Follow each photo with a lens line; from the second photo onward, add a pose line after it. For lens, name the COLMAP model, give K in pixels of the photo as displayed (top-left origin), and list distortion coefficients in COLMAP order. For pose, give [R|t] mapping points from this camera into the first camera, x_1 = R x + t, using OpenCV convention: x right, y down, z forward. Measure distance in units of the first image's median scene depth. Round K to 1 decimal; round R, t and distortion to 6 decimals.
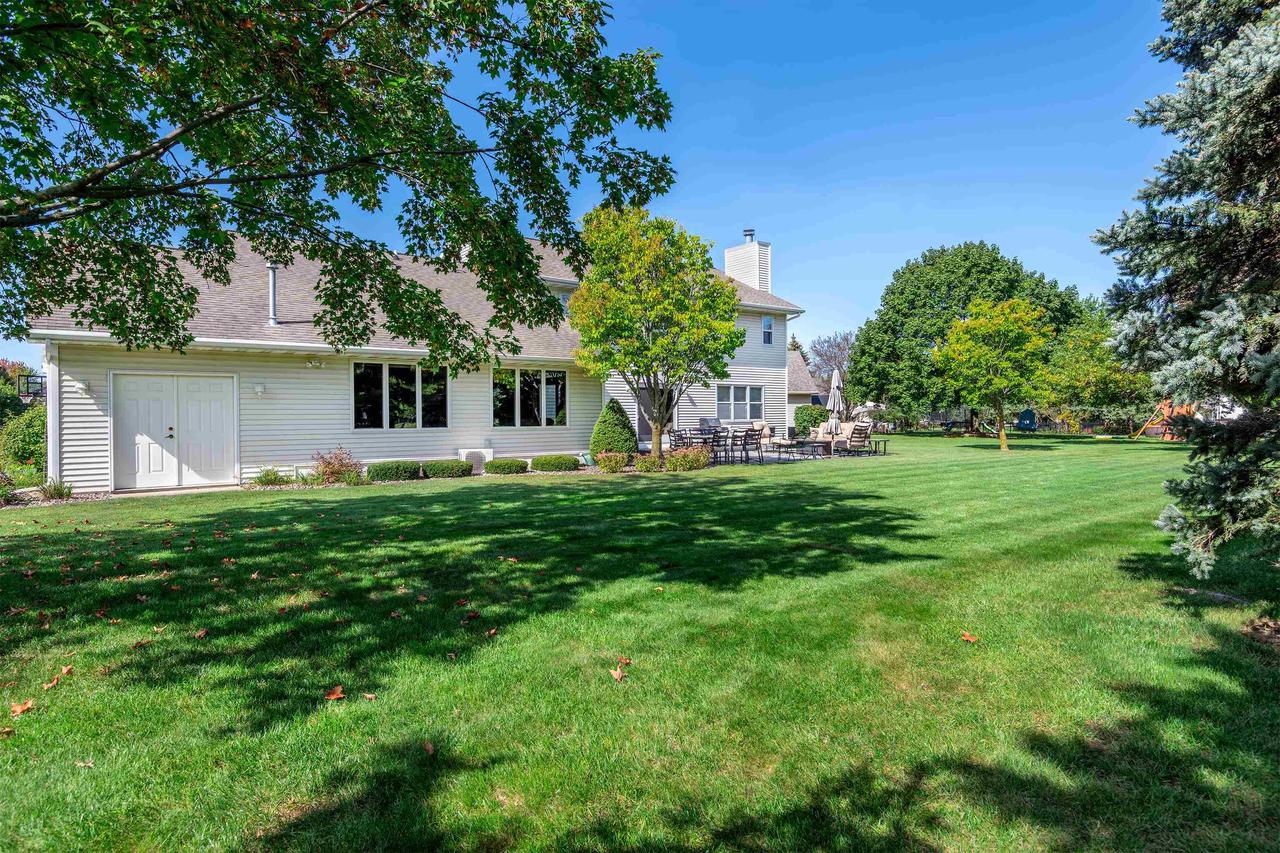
lens RADIAL K [[769.9, 0, 640.0], [0, 769.9, 426.5], [0, 0, 1]] dist [-0.000153, 0.000009]
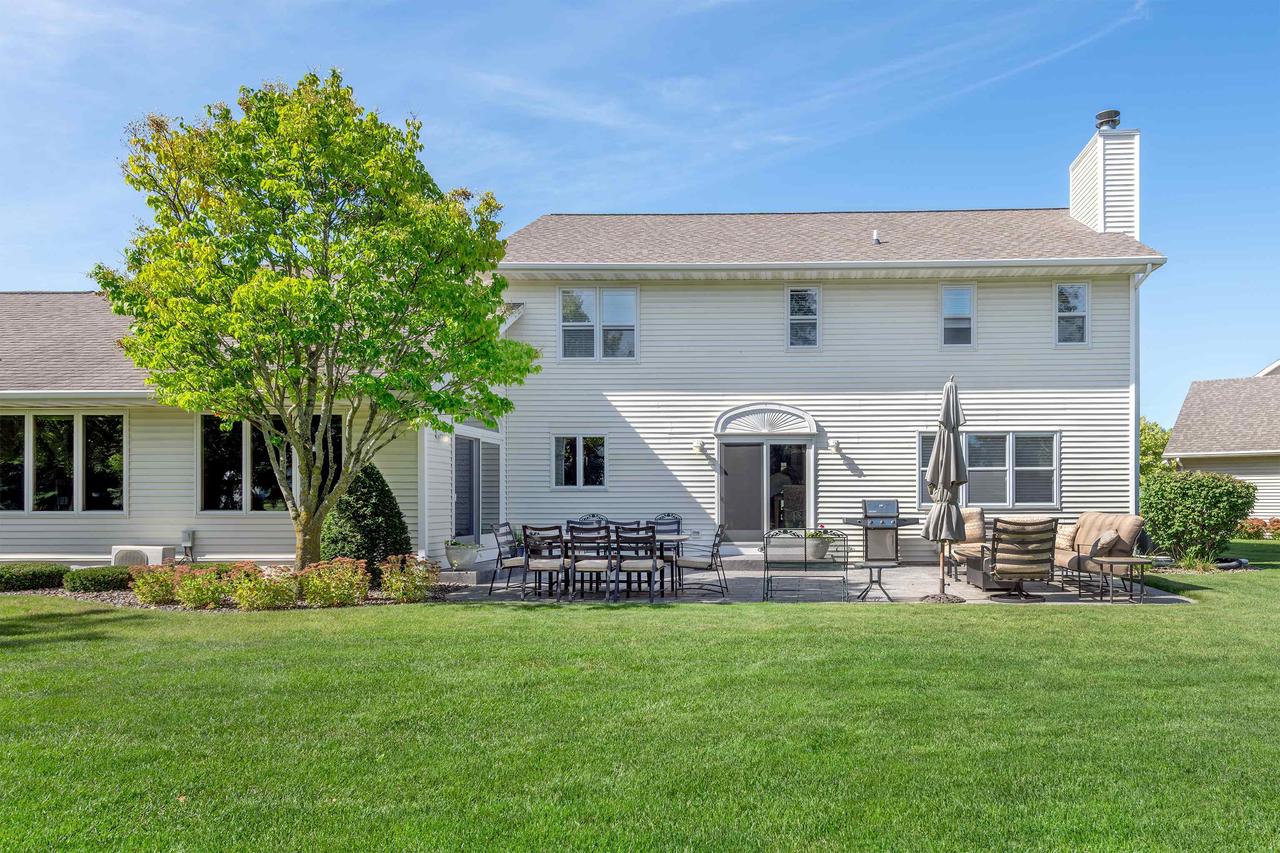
lens RADIAL K [[769.9, 0, 640.0], [0, 769.9, 426.5], [0, 0, 1]] dist [-0.000153, 0.000009]
pose [[0.671126, -0.005664, -0.741321, 0.417867], [-0.022605, 0.999350, -0.028100, -0.047484], [0.740998, 0.035616, 0.670562, 0.627435]]
